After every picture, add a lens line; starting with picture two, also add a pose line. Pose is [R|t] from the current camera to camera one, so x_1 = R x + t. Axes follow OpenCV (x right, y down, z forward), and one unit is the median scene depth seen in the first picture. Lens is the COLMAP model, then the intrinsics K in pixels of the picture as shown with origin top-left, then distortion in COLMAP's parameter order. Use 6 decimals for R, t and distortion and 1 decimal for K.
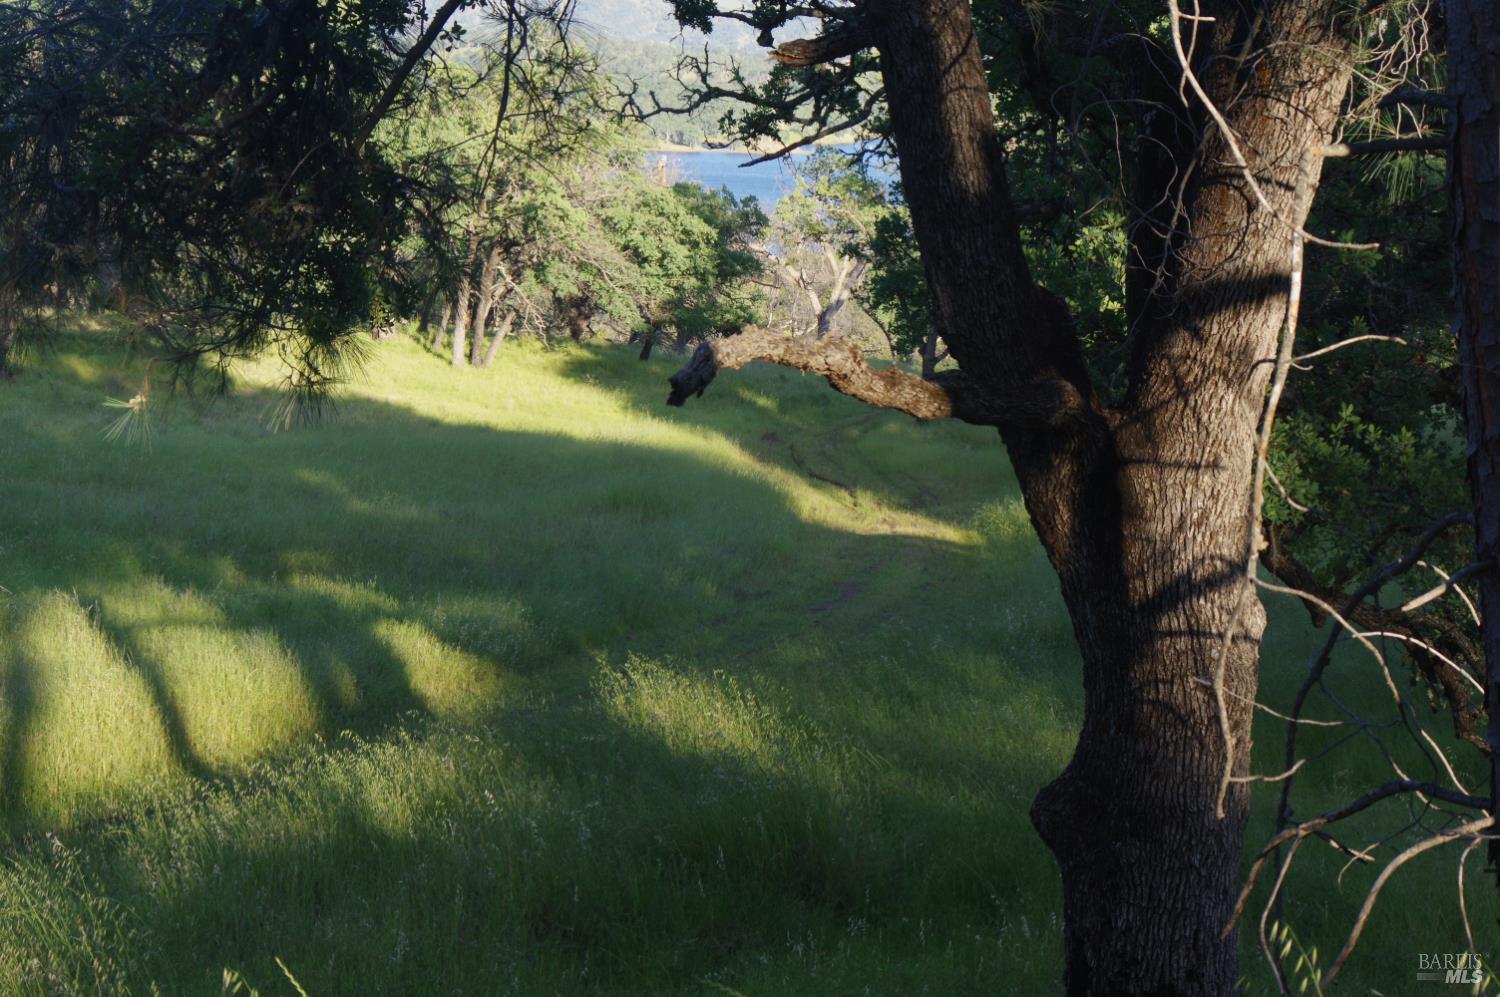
lens RADIAL K [[3245.7, 0, 750.6], [0, 3245.7, 499.4], [0, 0, 1]] dist [-0.075429, 0.000000]
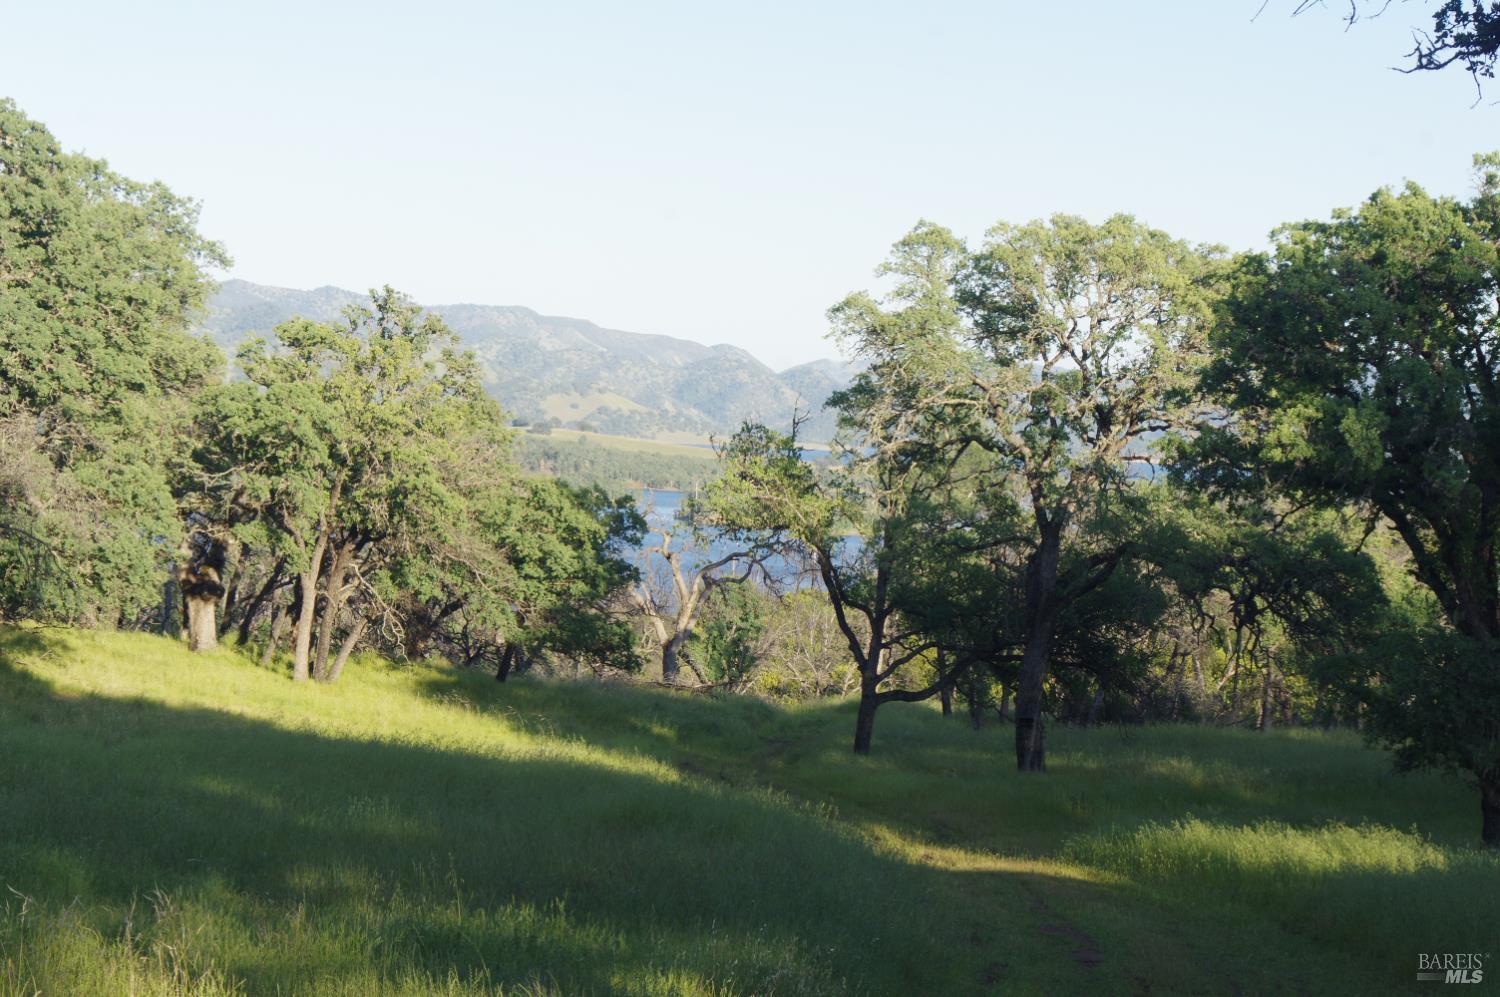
lens RADIAL K [[3245.7, 0, 749.2], [0, 3245.7, 497.4], [0, 0, 1]] dist [-0.075429, 0.000000]
pose [[0.995800, 0.019862, 0.089372, -0.049804], [-0.009559, 0.993403, -0.114273, 0.006392], [-0.091053, 0.112938, 0.989421, 0.151762]]
